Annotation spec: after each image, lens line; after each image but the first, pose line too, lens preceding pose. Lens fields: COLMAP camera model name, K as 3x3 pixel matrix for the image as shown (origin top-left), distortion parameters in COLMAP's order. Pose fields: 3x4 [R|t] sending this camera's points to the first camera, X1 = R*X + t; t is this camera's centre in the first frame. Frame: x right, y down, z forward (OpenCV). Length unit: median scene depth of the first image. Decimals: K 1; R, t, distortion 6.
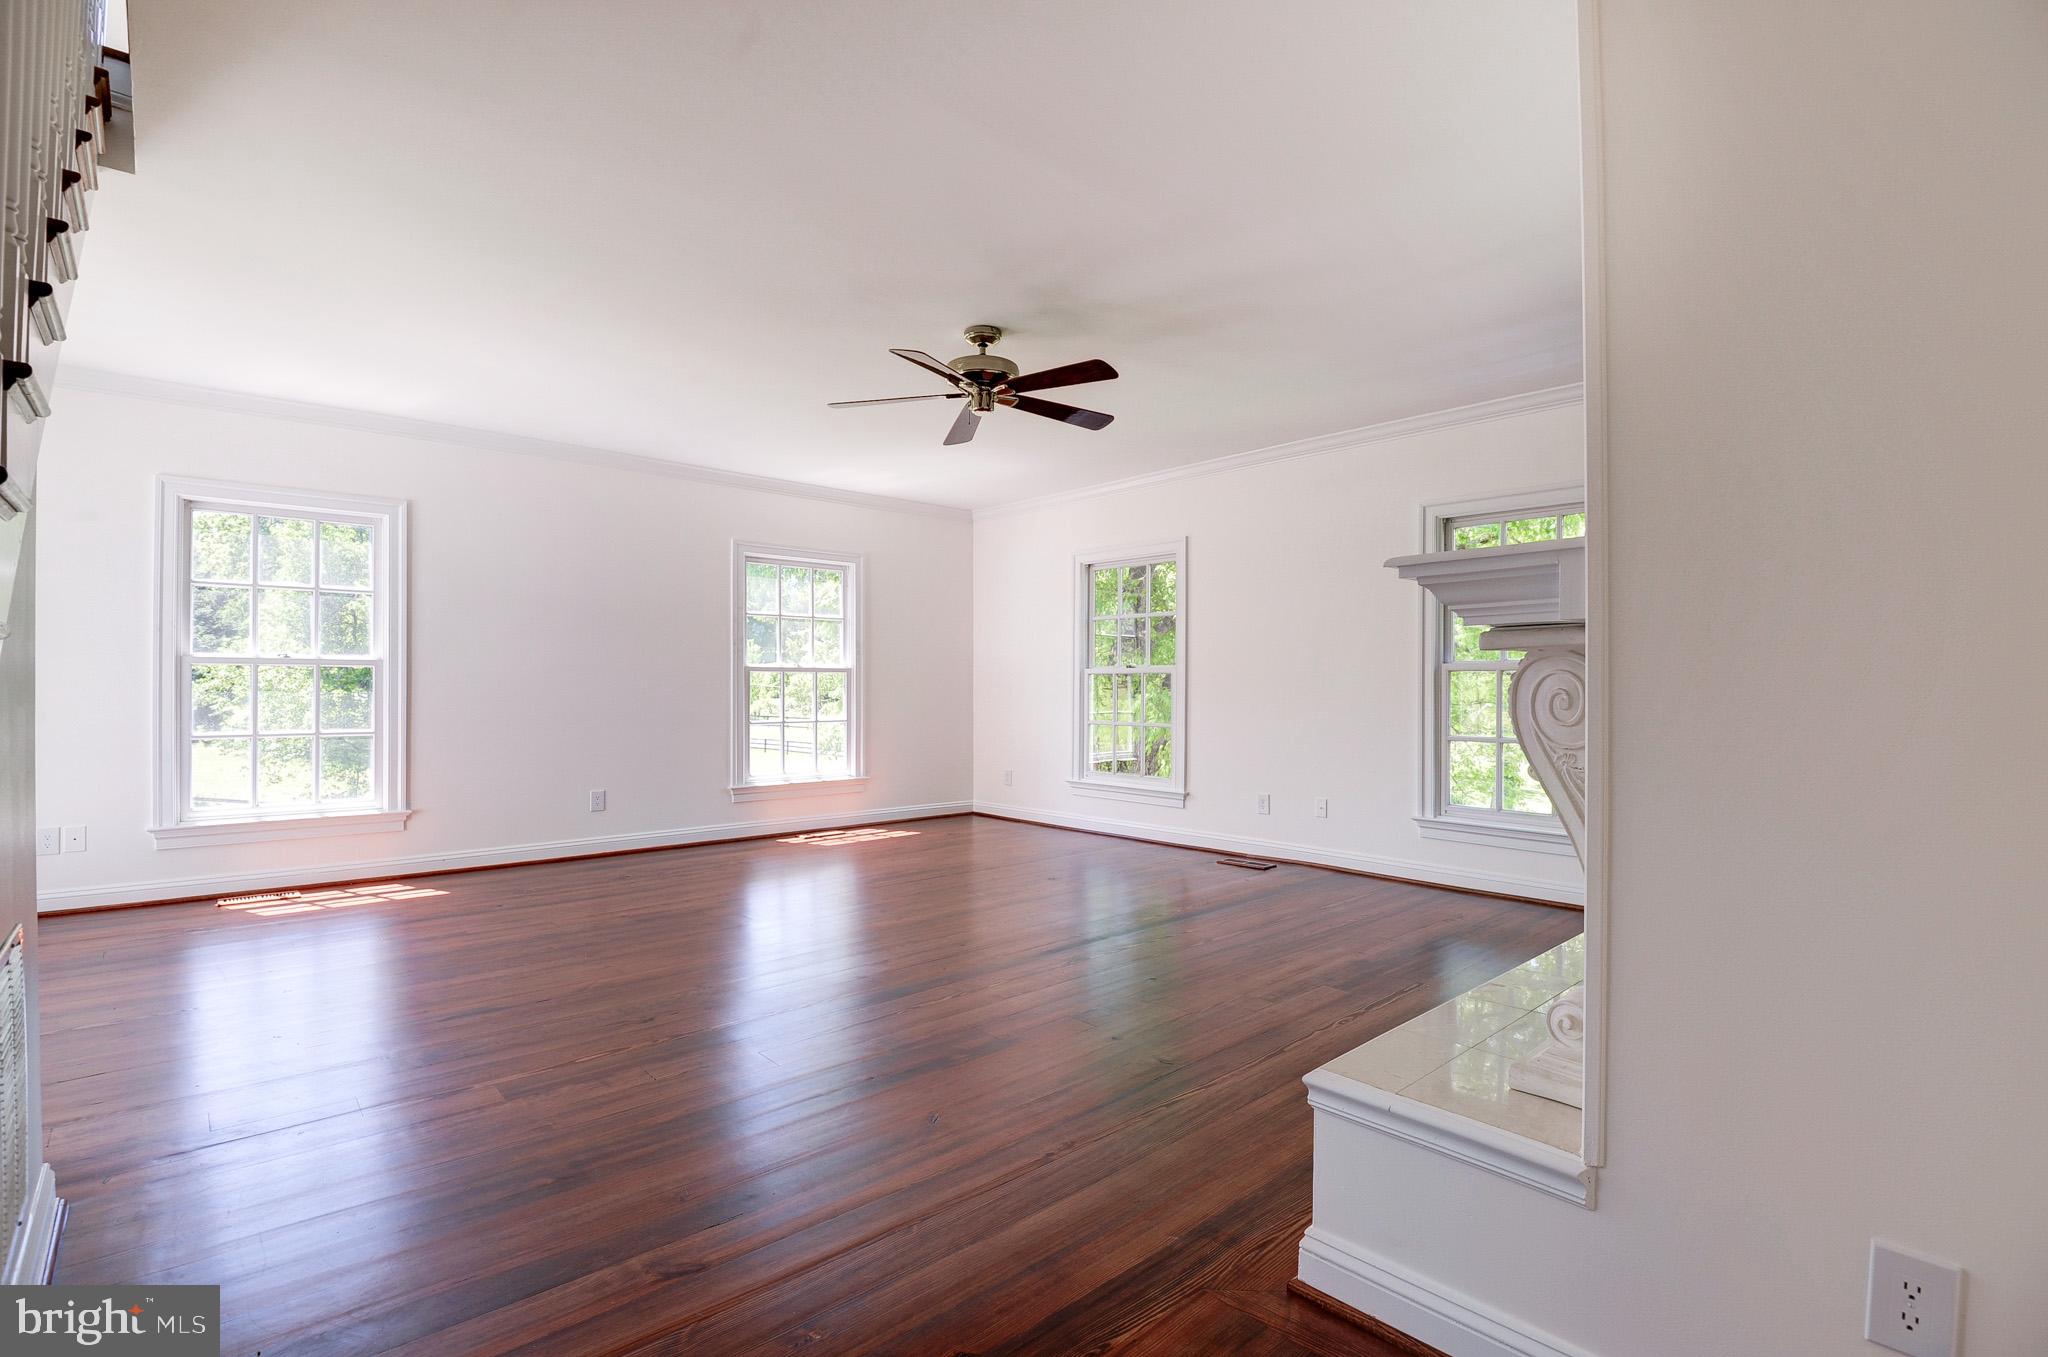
lens RADIAL K [[988.3, 0, 1035.0], [0, 988.3, 694.1], [0, 0, 1]] dist [0.002675, -0.019788]
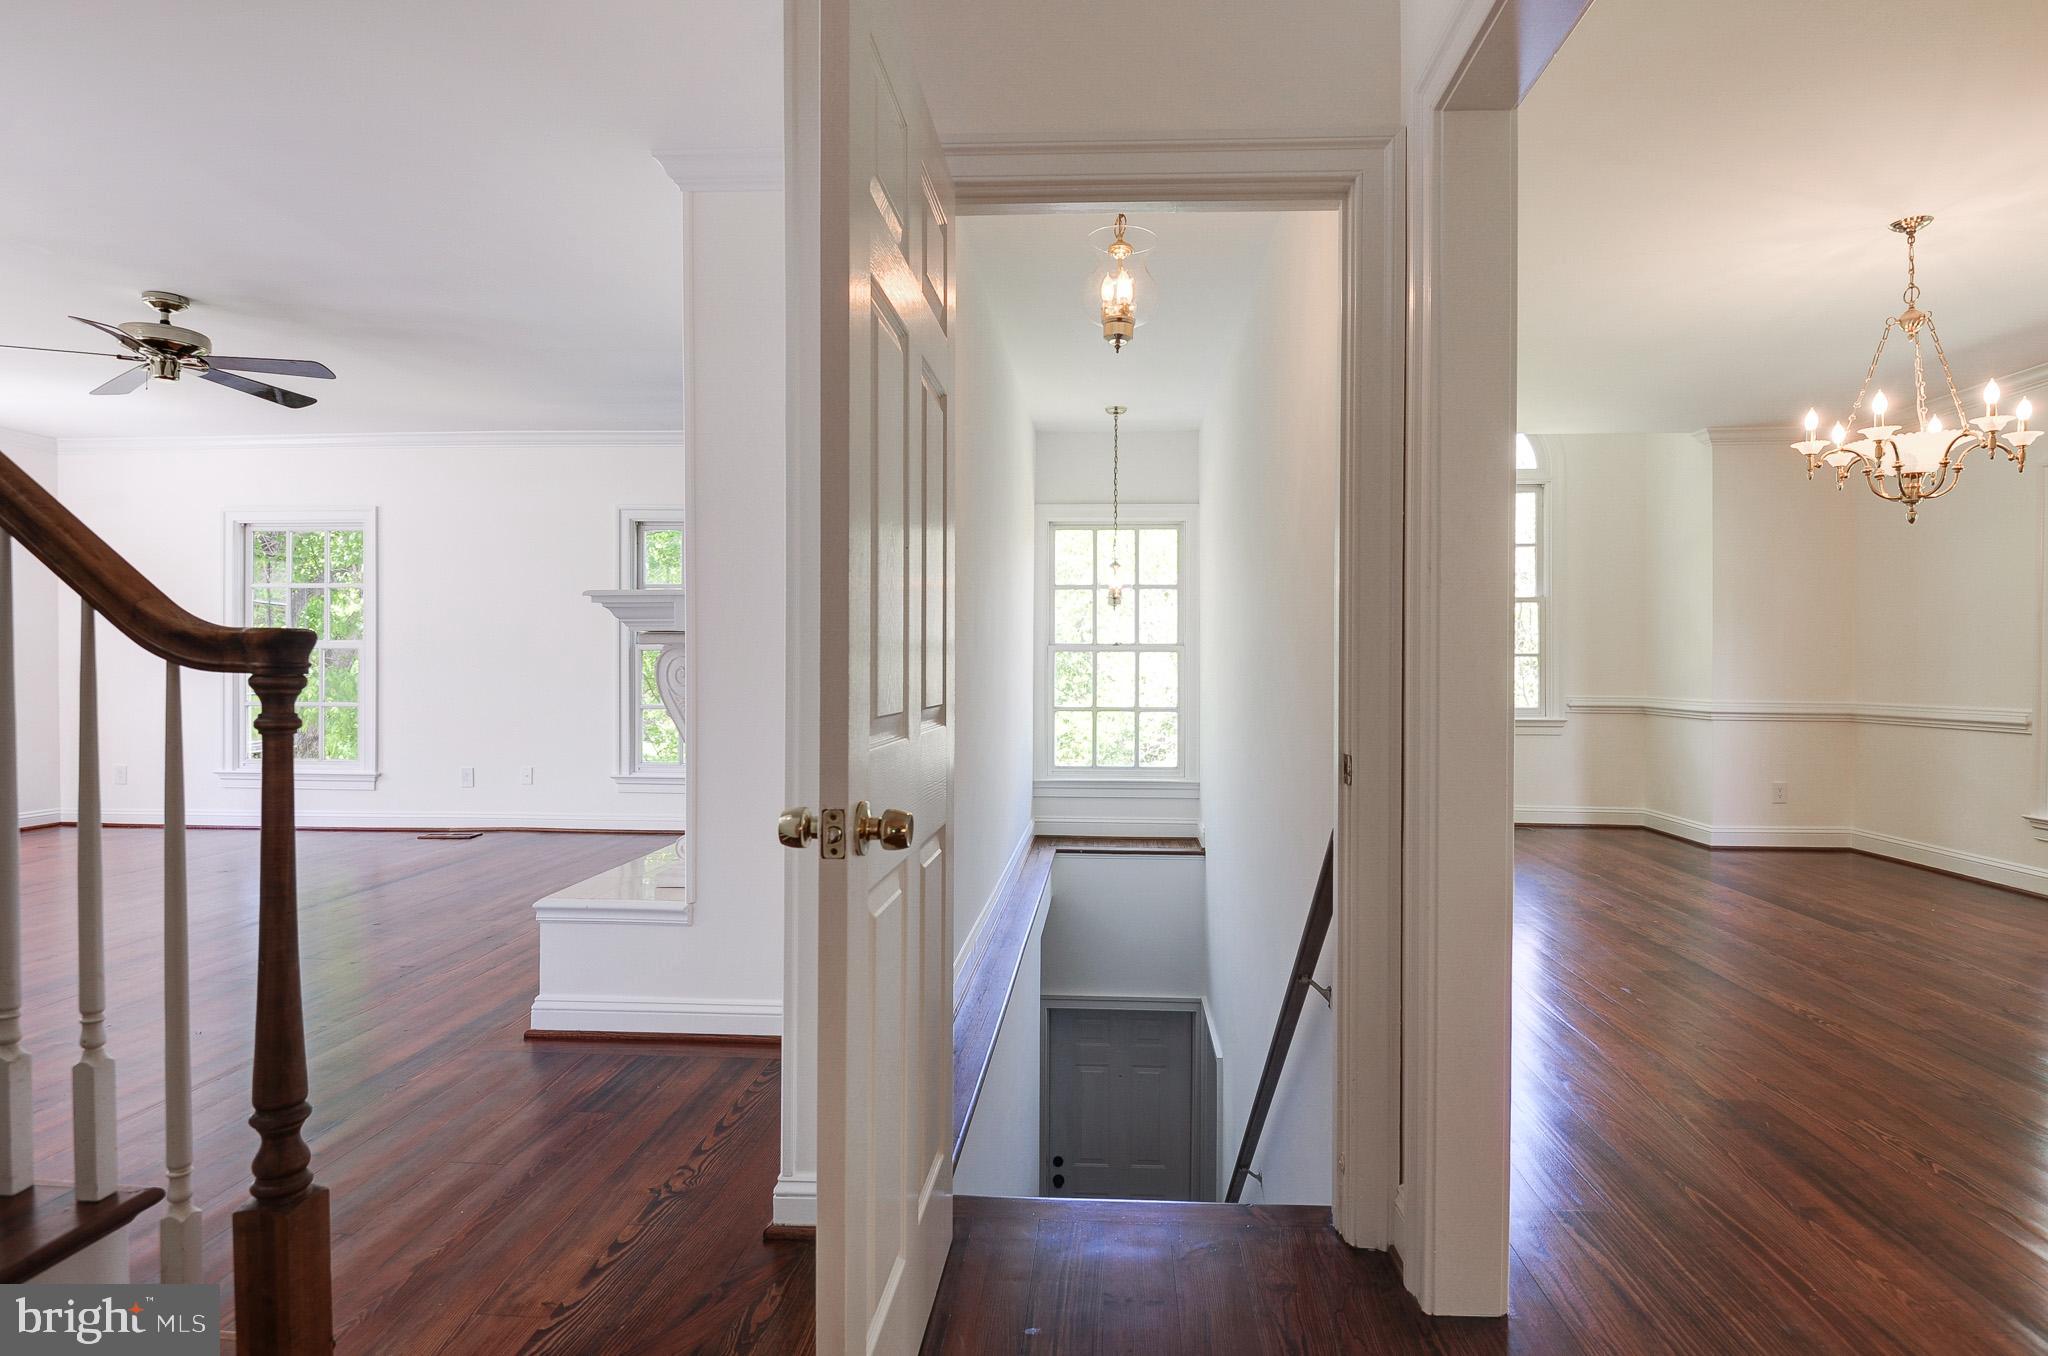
lens RADIAL K [[1061.7, 0, 1044.1], [0, 1061.7, 671.2], [0, 0, 1]] dist [-0.025581, -0.001745]
pose [[0.733928, -0.004047, 0.679215, -0.114780], [0.003869, 0.999991, 0.001776, 0.001567], [-0.679216, 0.001324, 0.733937, -0.337211]]
